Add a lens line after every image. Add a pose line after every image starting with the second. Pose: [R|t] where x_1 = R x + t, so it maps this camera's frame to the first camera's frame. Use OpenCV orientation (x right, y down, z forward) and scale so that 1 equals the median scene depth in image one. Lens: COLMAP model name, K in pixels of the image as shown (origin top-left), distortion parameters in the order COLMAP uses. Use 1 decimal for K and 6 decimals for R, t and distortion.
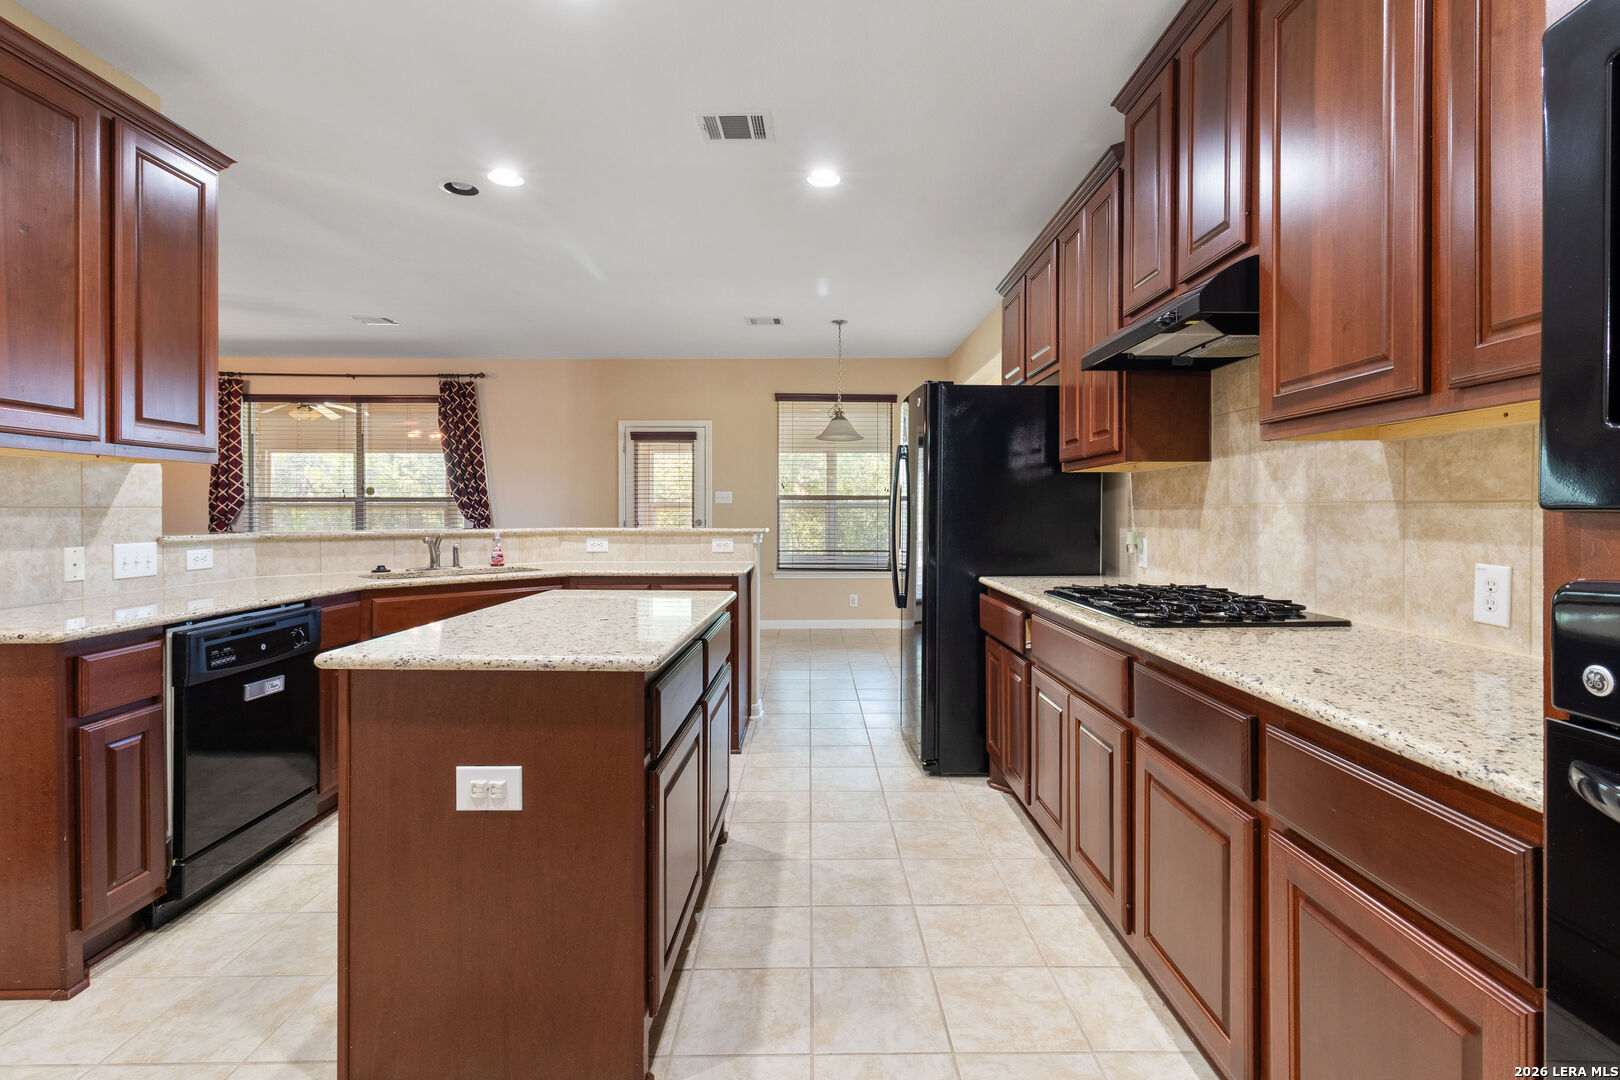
lens RADIAL K [[751.5, 0, 810.9], [0, 751.5, 517.8], [0, 0, 1]] dist [0.010483, 0.001081]
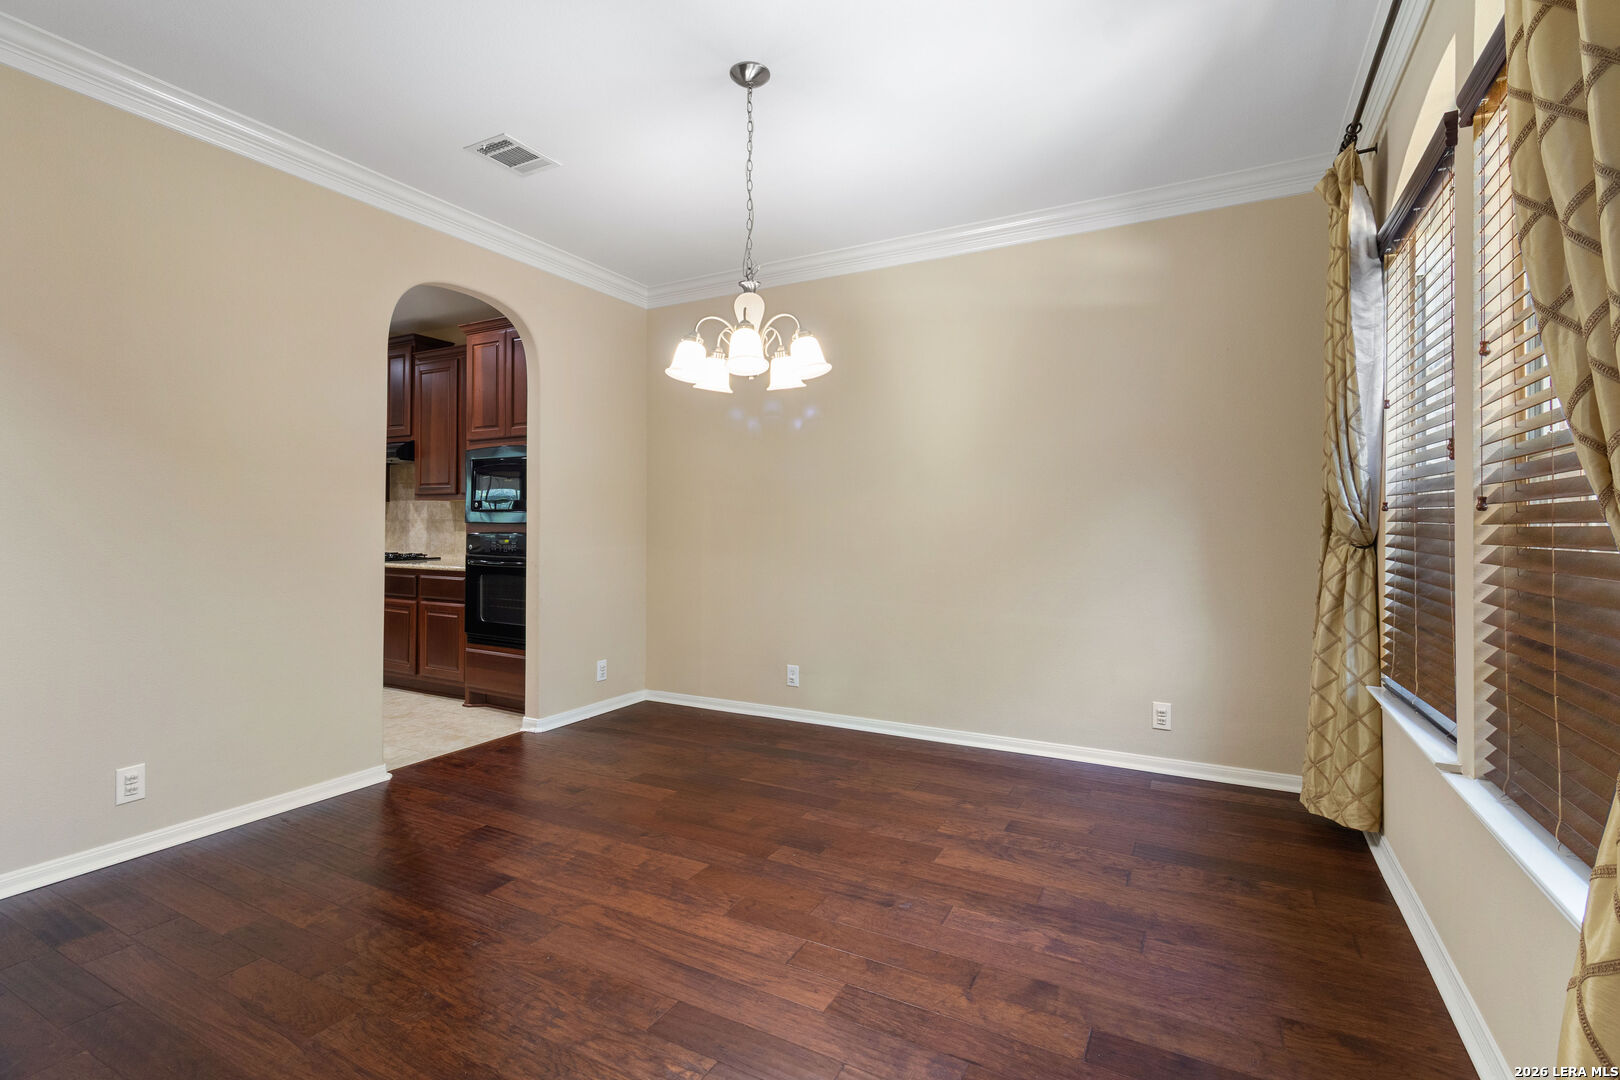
lens RADIAL K [[751.5, 0, 814.0], [0, 751.5, 528.8], [0, 0, 1]] dist [0.010483, 0.001081]
pose [[0.484117, 0.012543, 0.874914, -0.514455], [-0.003191, 0.999916, -0.012570, 0.020547], [-0.874998, 0.003294, 0.484116, -0.756116]]
